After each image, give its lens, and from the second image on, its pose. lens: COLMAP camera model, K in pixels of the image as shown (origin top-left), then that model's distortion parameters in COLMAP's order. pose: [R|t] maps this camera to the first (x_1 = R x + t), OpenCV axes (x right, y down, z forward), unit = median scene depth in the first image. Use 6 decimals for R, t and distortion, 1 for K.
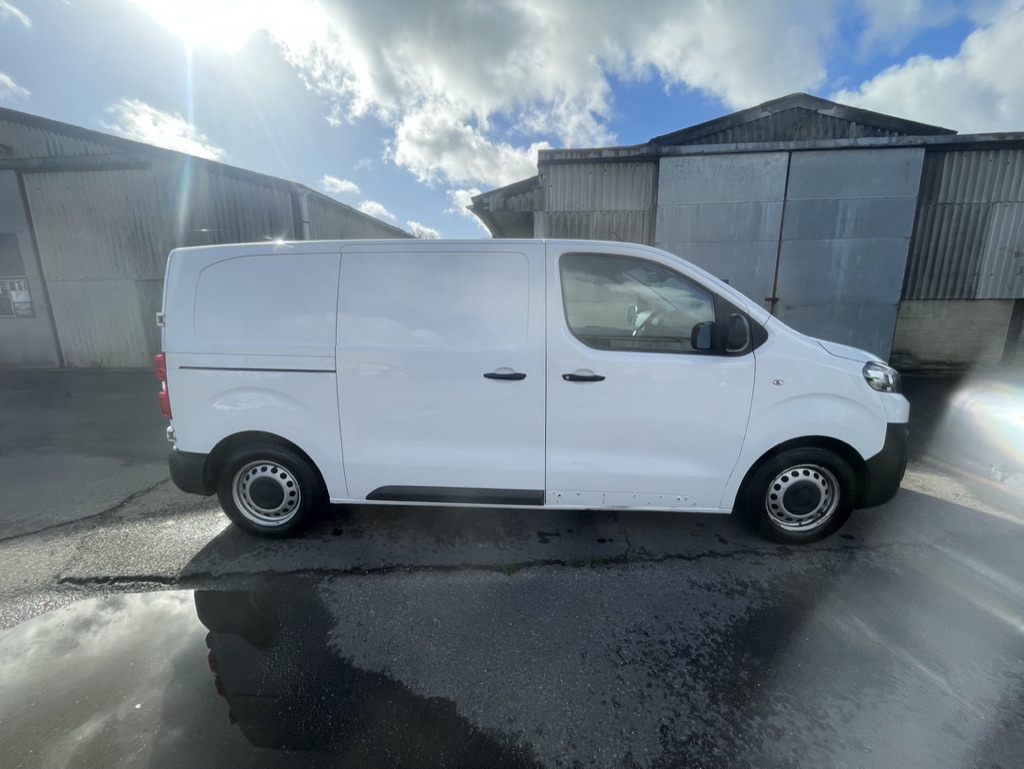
lens RADIAL K [[416.1, 0, 512.6], [0, 416.1, 384.6], [0, 0, 1]] dist [-0.000639, -0.000805]
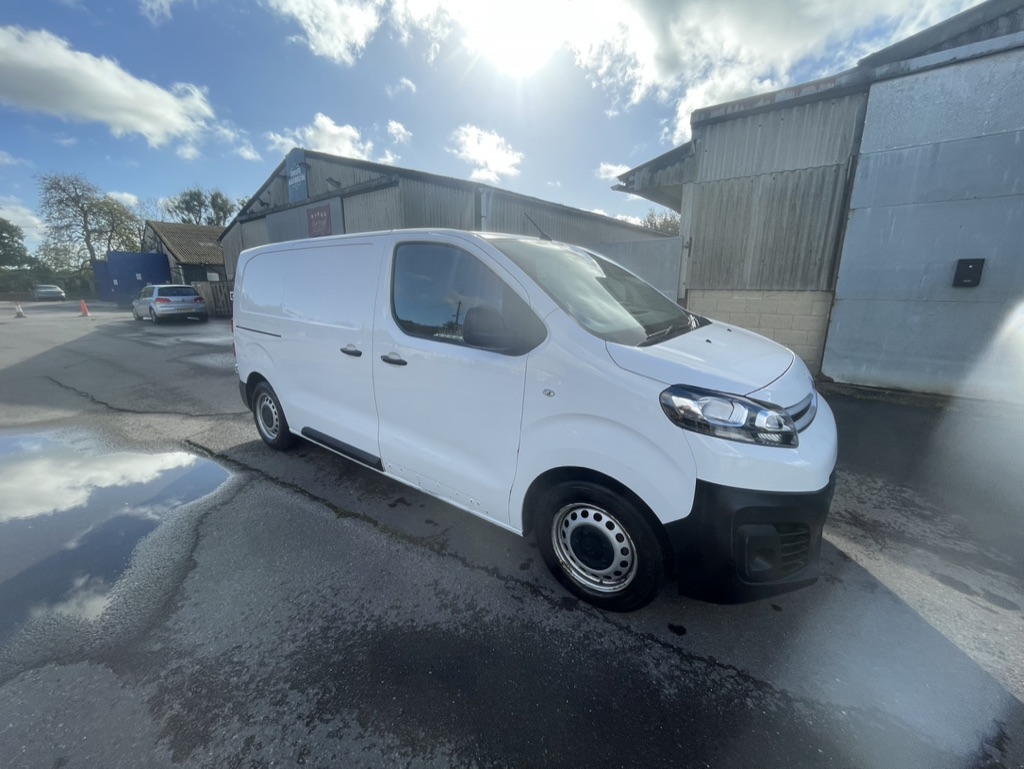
lens RADIAL K [[416.1, 0, 506.1], [0, 416.1, 380.1], [0, 0, 1]] dist [-0.000639, -0.000805]
pose [[0.816443, 0.132553, -0.562005, 0.321844], [-0.120815, 0.990967, 0.058214, -0.019860], [0.564645, 0.020370, 0.825082, 0.088965]]
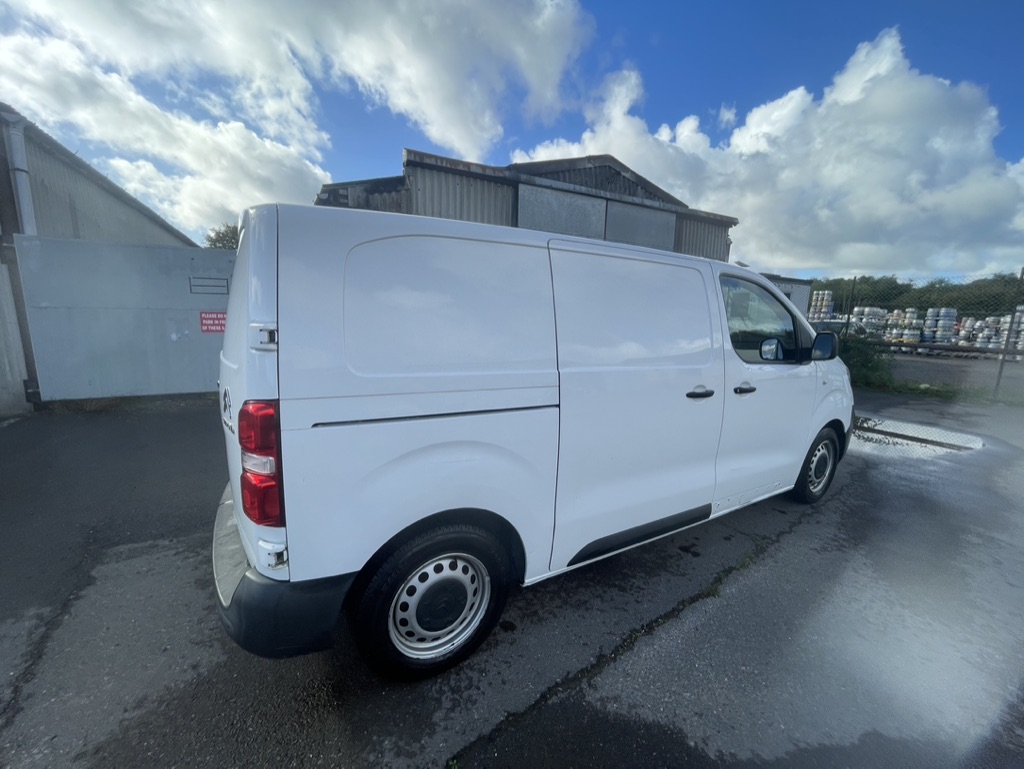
lens RADIAL K [[416.1, 0, 513.8], [0, 416.1, 381.5], [0, 0, 1]] dist [-0.000639, -0.000805]
pose [[0.831879, -0.061622, 0.551525, -0.293681], [0.079616, 0.996787, -0.008717, -0.024381], [-0.549216, 0.051162, 0.834113, 0.135017]]
